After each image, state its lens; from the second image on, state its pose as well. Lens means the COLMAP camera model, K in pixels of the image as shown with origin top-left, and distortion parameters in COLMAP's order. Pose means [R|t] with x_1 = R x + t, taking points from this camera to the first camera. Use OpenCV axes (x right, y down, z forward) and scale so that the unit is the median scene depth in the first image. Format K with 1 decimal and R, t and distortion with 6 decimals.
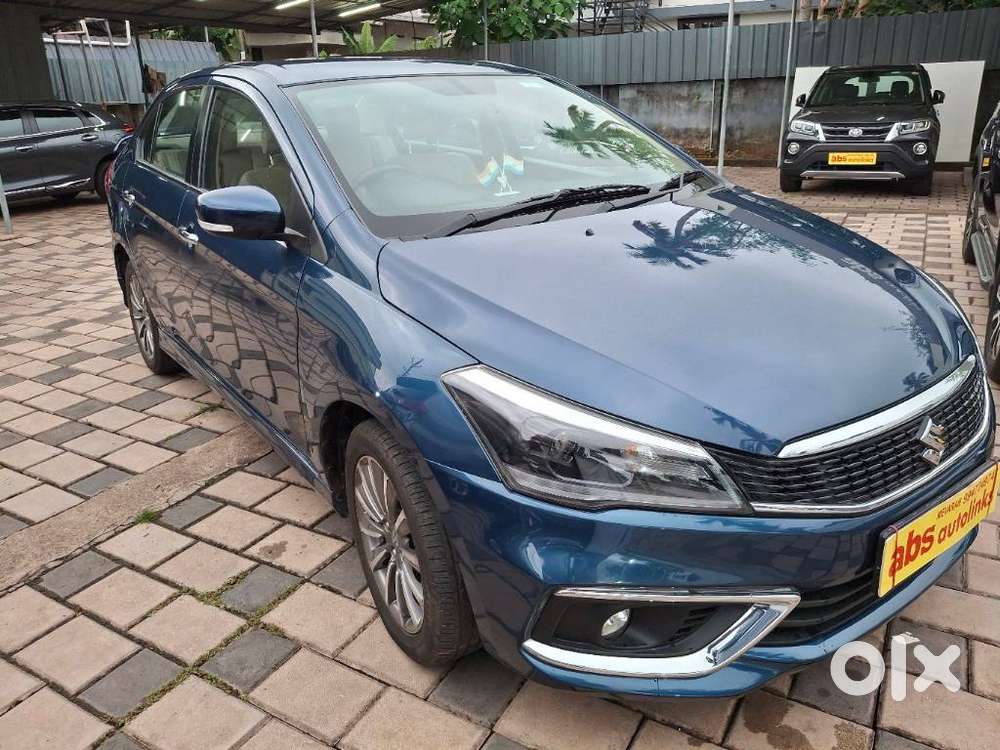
lens RADIAL K [[741.1, 0, 483.9], [0, 741.1, 364.8], [0, 0, 1]] dist [0.003956, -0.024600]
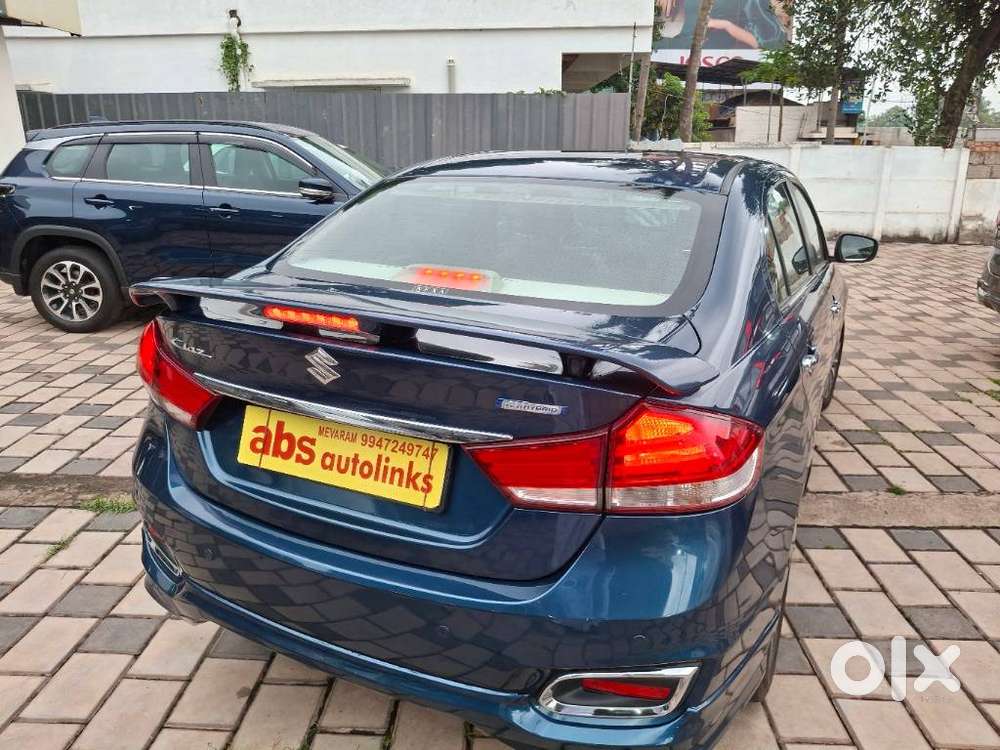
lens RADIAL K [[750.2, 0, 500.0], [0, 750.2, 375.0], [0, 0, 1]] dist [-0.007506, -0.002535]
pose [[-0.473602, -0.227537, 0.850840, -1.100770], [0.308171, 0.862173, 0.402105, -0.674899], [-0.825065, 0.452641, -0.338206, 1.765698]]
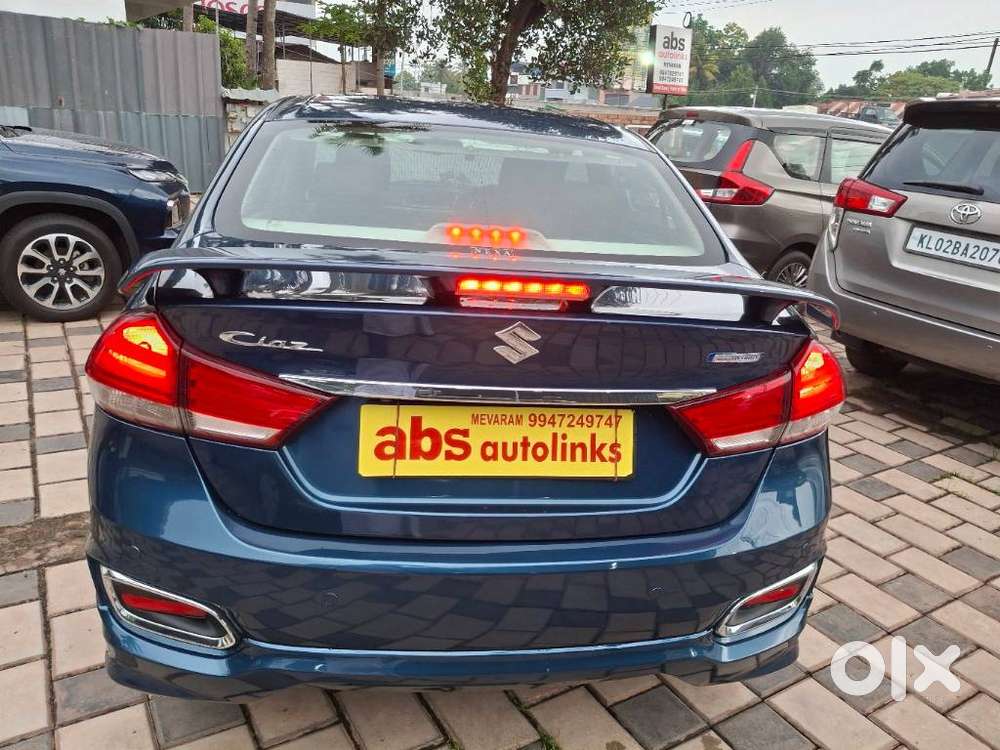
lens RADIAL K [[759.2, 0, 485.7], [0, 759.2, 387.6], [0, 0, 1]] dist [-0.002492, -0.003718]
pose [[-0.876456, -0.183670, 0.445072, -0.786153], [0.129081, 0.800909, 0.584707, -0.761635], [-0.463856, 0.569921, -0.678254, 2.032055]]
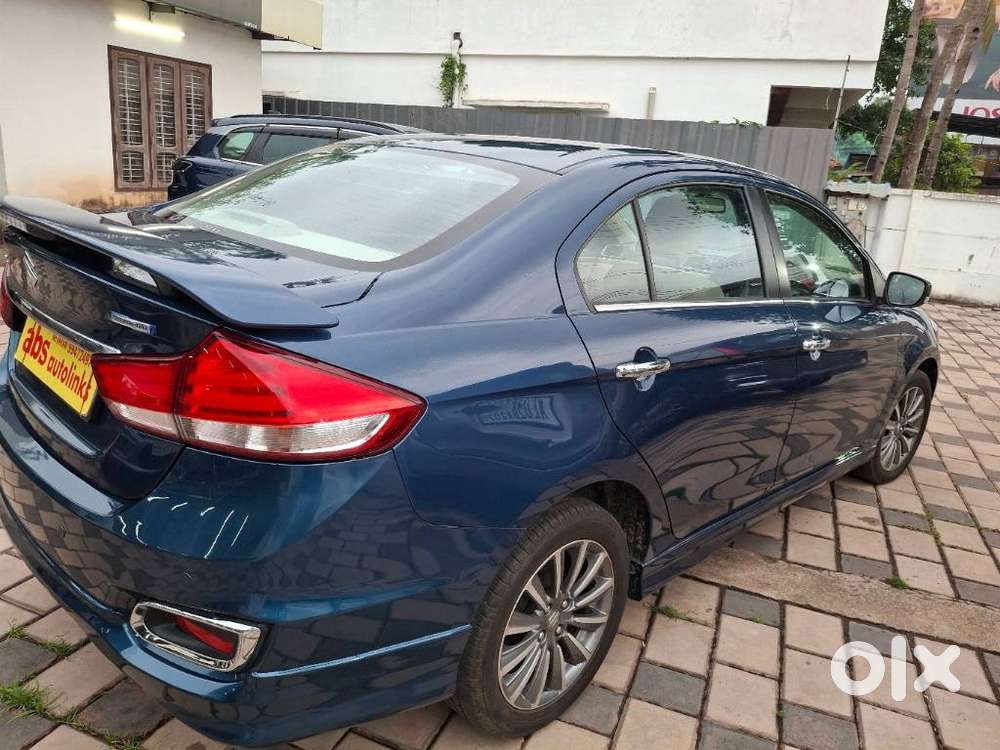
lens RADIAL K [[742.5, 0, 487.2], [0, 742.5, 376.6], [0, 0, 1]] dist [-0.011419, -0.012262]
pose [[-0.151670, -0.248048, 0.956801, -1.206380], [0.261168, 0.923541, 0.280825, -0.497063], [-0.953304, 0.292478, -0.075291, 1.418194]]
